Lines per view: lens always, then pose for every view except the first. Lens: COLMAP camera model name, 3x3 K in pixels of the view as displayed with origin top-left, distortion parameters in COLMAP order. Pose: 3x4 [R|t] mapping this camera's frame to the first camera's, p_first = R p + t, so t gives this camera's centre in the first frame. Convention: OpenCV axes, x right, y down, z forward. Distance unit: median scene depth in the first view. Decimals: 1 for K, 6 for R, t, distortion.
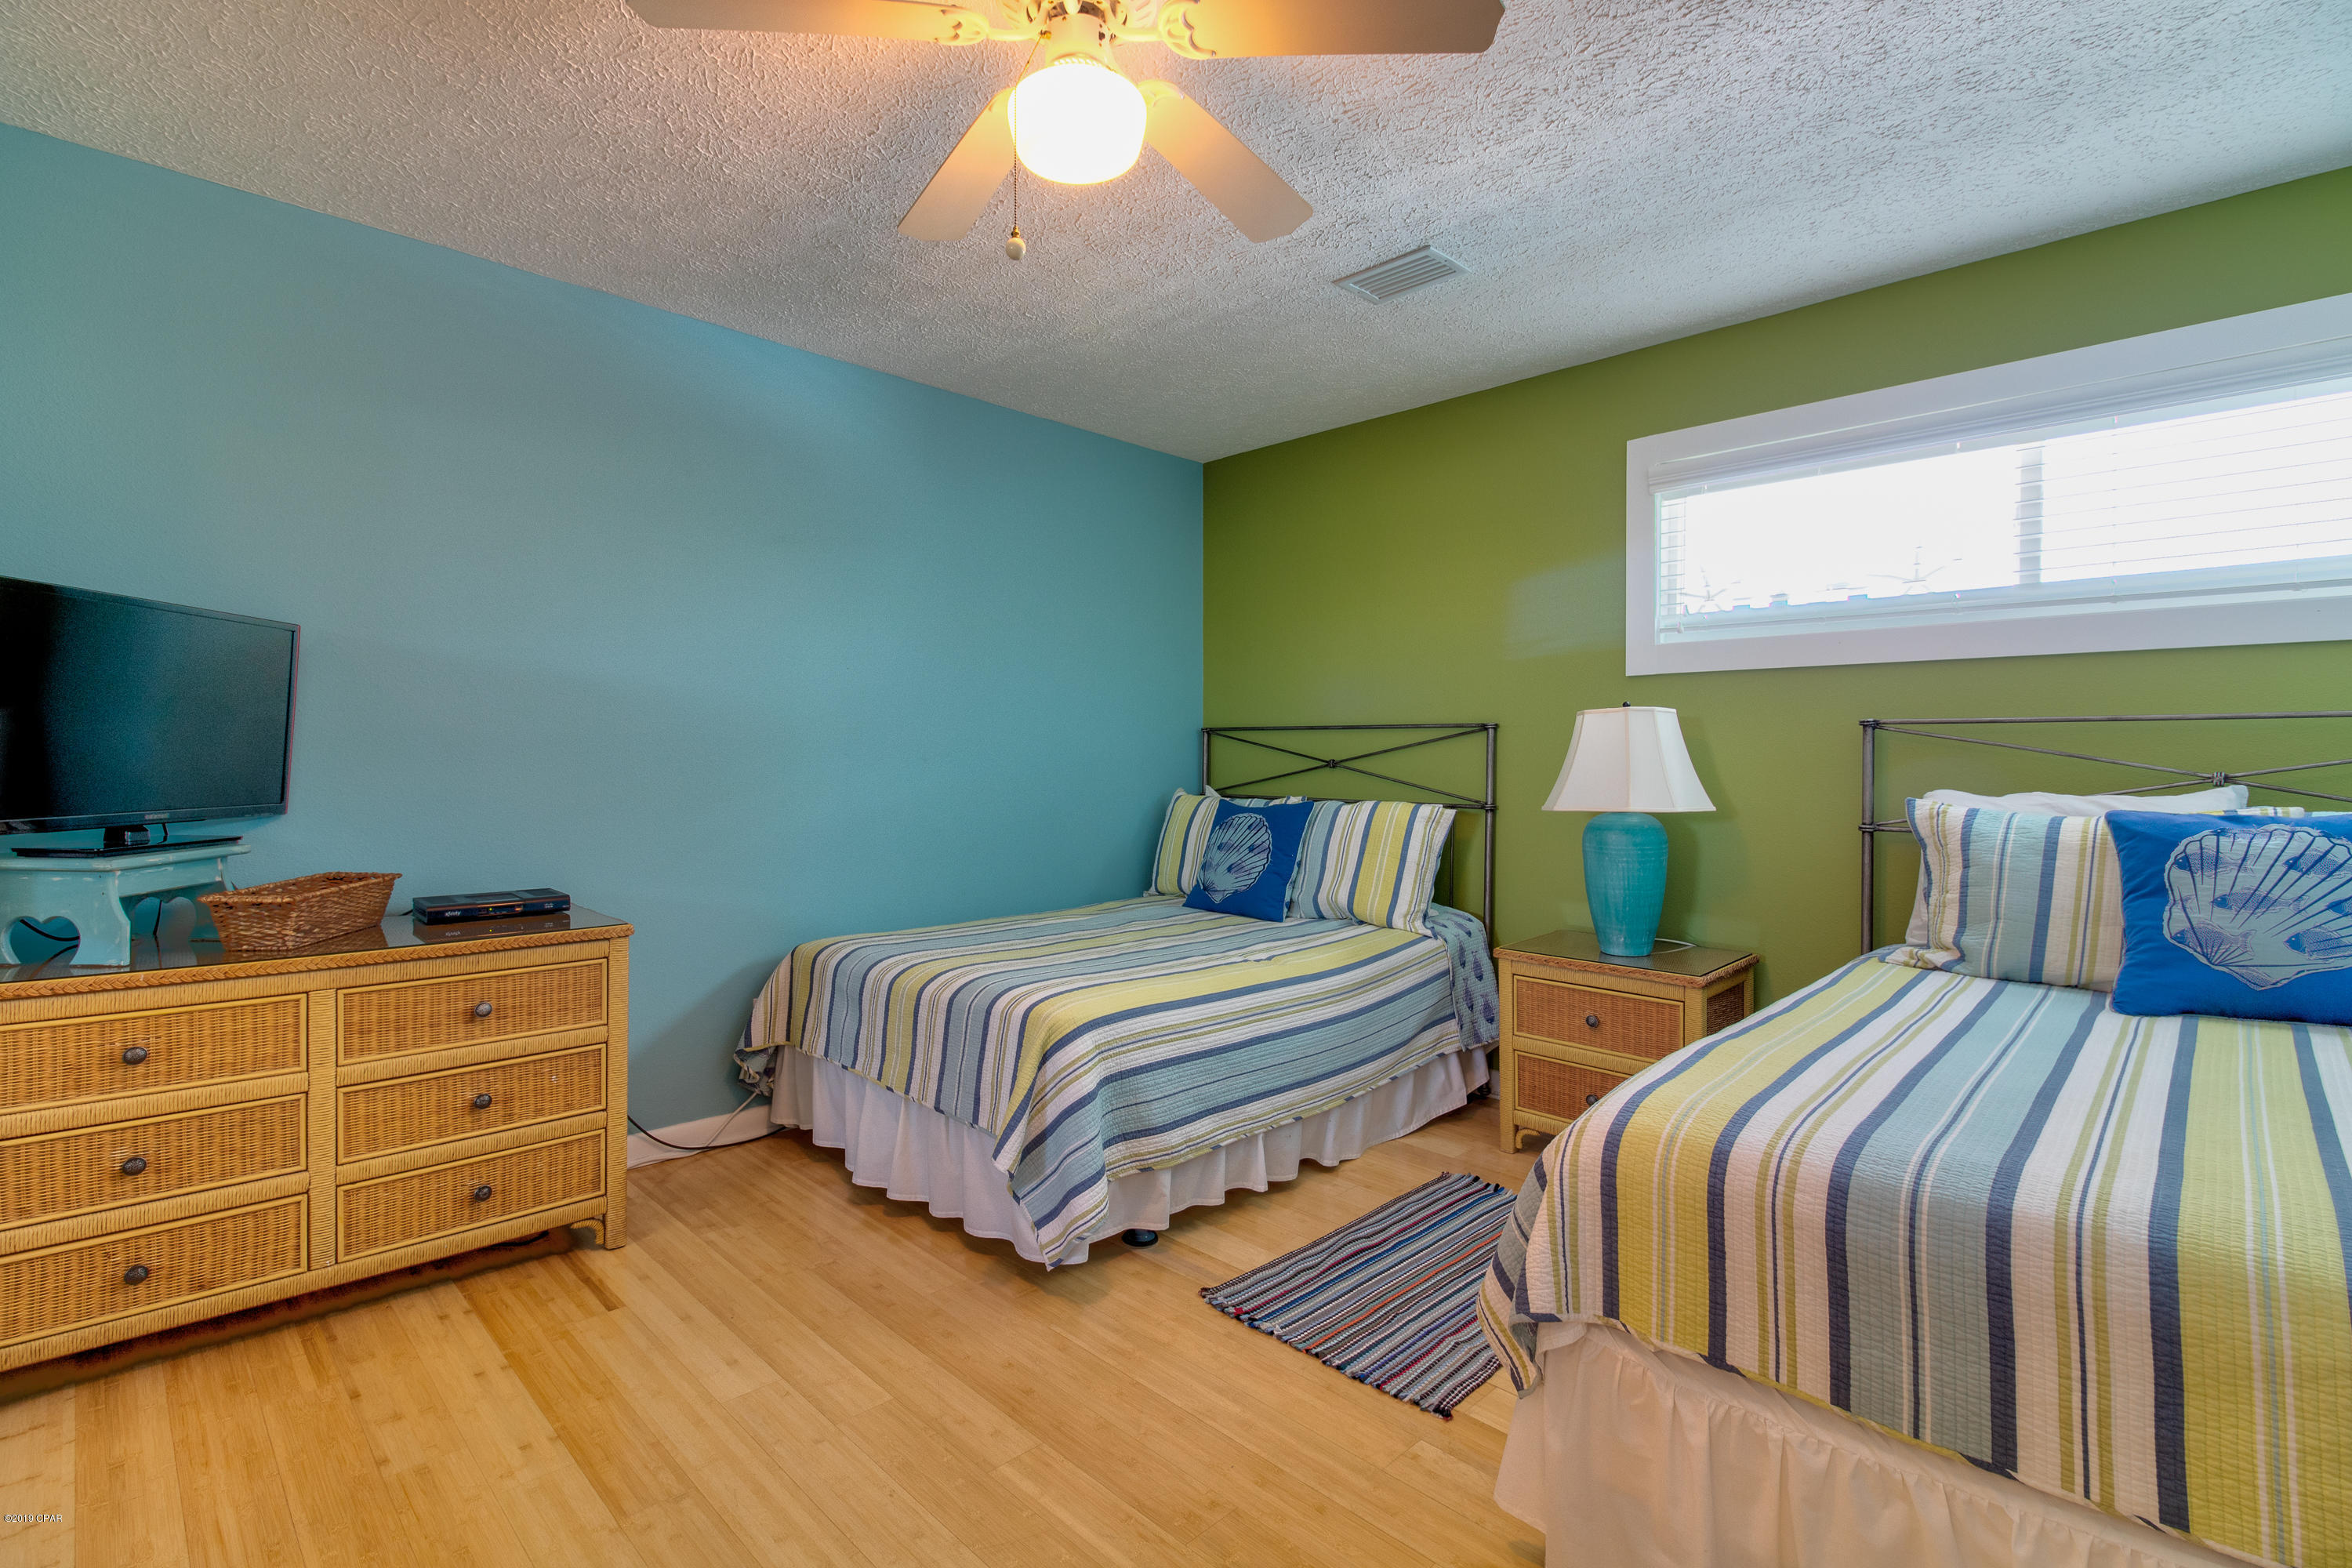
lens RADIAL K [[1079.0, 0, 1157.4], [0, 1079.0, 776.0], [0, 0, 1]] dist [0.005456, -0.000962]
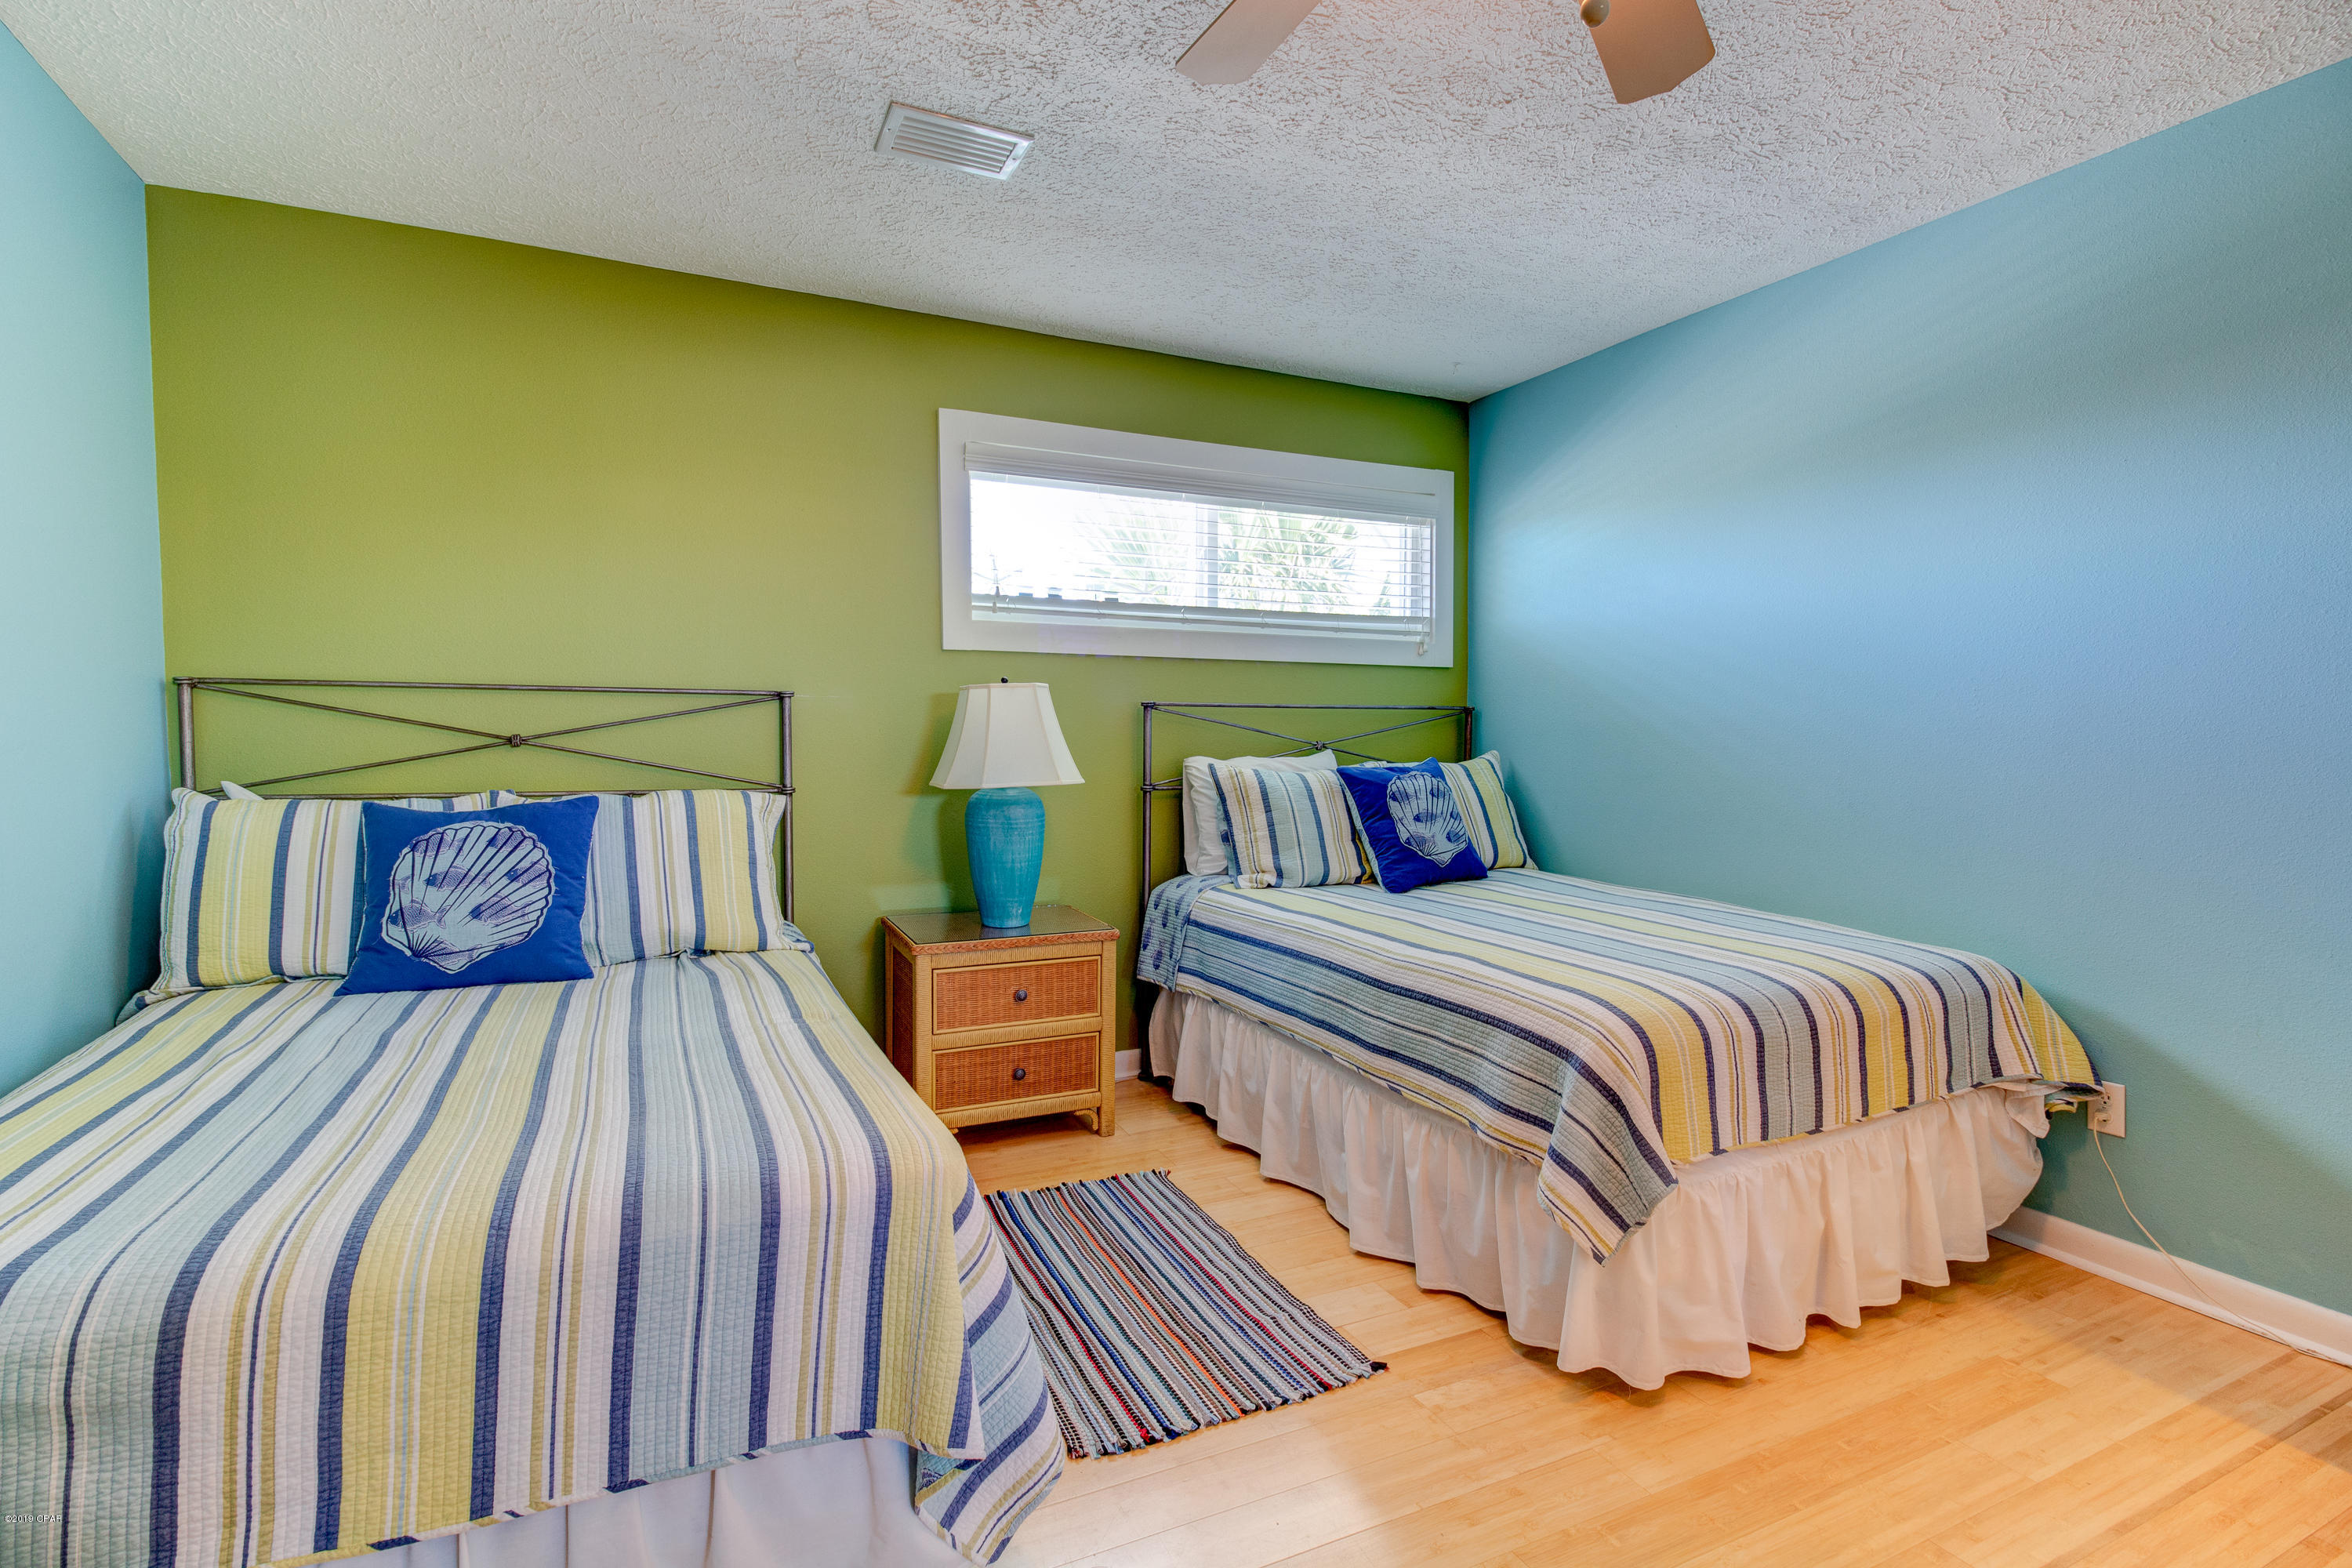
lens RADIAL K [[1079.0, 0, 1157.9], [0, 1079.0, 776.9], [0, 0, 1]] dist [0.005456, -0.000962]
pose [[0.343361, -0.044908, 0.938129, -0.556833], [0.013796, 0.998990, 0.042772, -0.019732], [-0.939102, -0.001744, 0.343634, 0.617184]]
